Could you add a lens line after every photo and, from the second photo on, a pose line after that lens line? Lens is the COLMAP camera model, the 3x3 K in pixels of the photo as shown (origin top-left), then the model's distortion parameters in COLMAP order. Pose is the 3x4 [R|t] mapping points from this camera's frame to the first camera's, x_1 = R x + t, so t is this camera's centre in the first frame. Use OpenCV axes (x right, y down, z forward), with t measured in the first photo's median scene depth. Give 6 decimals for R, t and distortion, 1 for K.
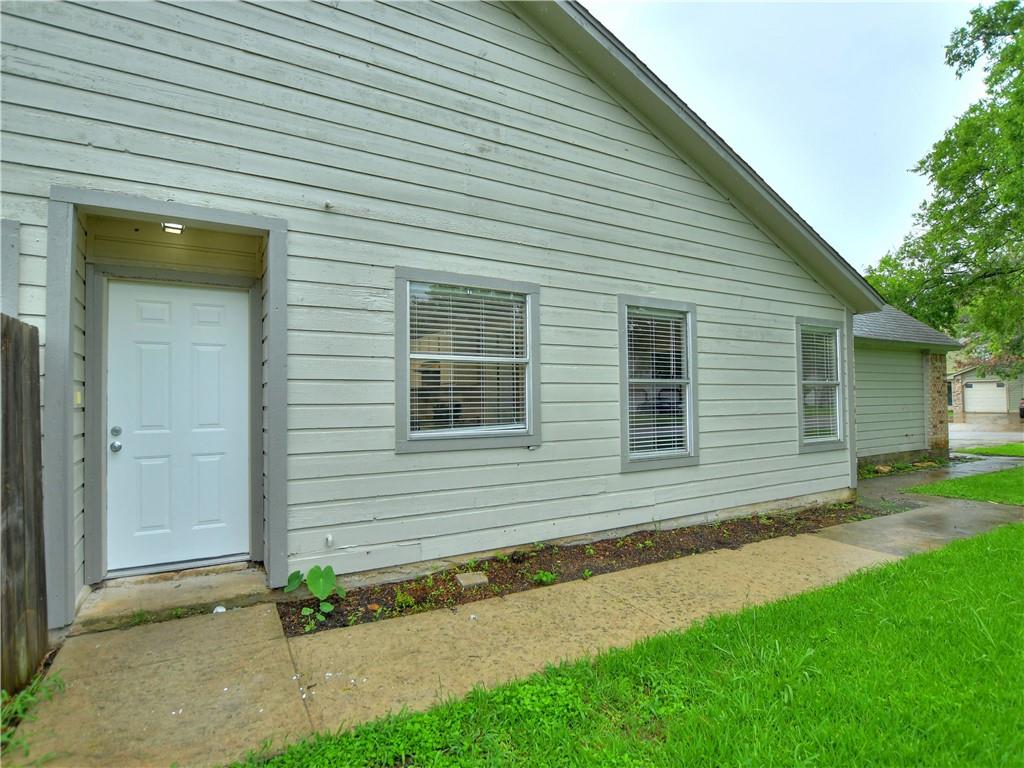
lens RADIAL K [[547.4, 0, 512.0], [0, 547.4, 384.0], [0, 0, 1]] dist [-0.023318, -0.000095]
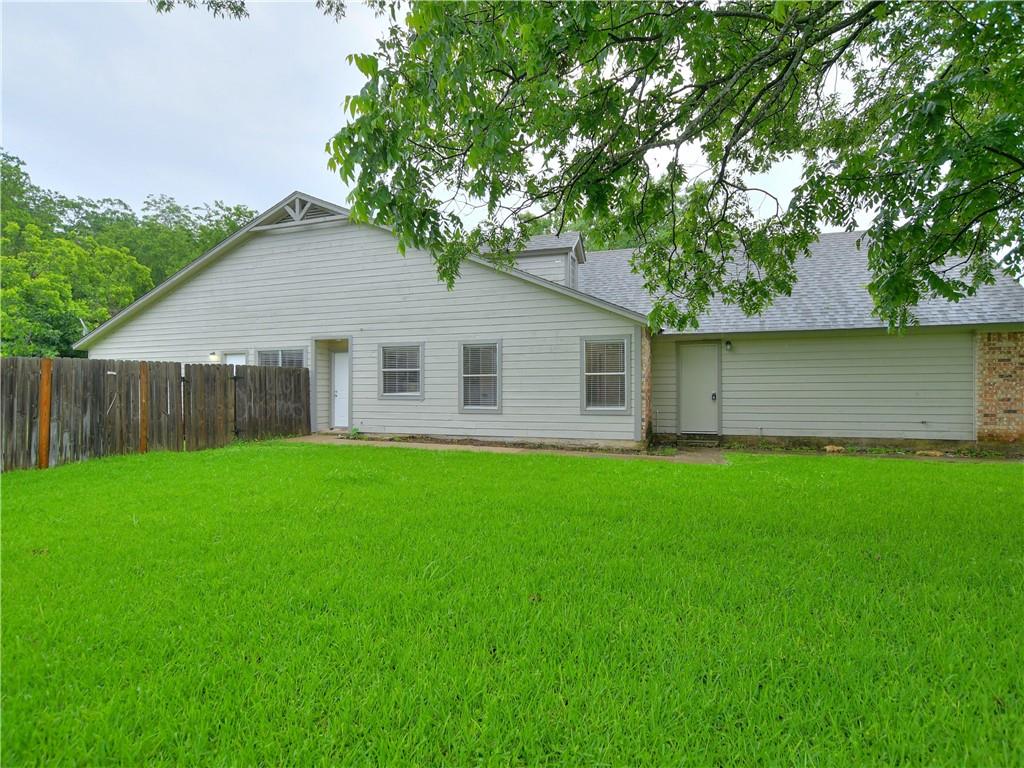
lens RADIAL K [[547.4, 0, 512.0], [0, 547.4, 384.0], [0, 0, 1]] dist [-0.023318, -0.000095]
pose [[0.630274, -0.005362, -0.776354, 2.376100], [0.016834, 0.999835, 0.006761, 0.018903], [0.776190, -0.017330, 0.630261, -0.378613]]
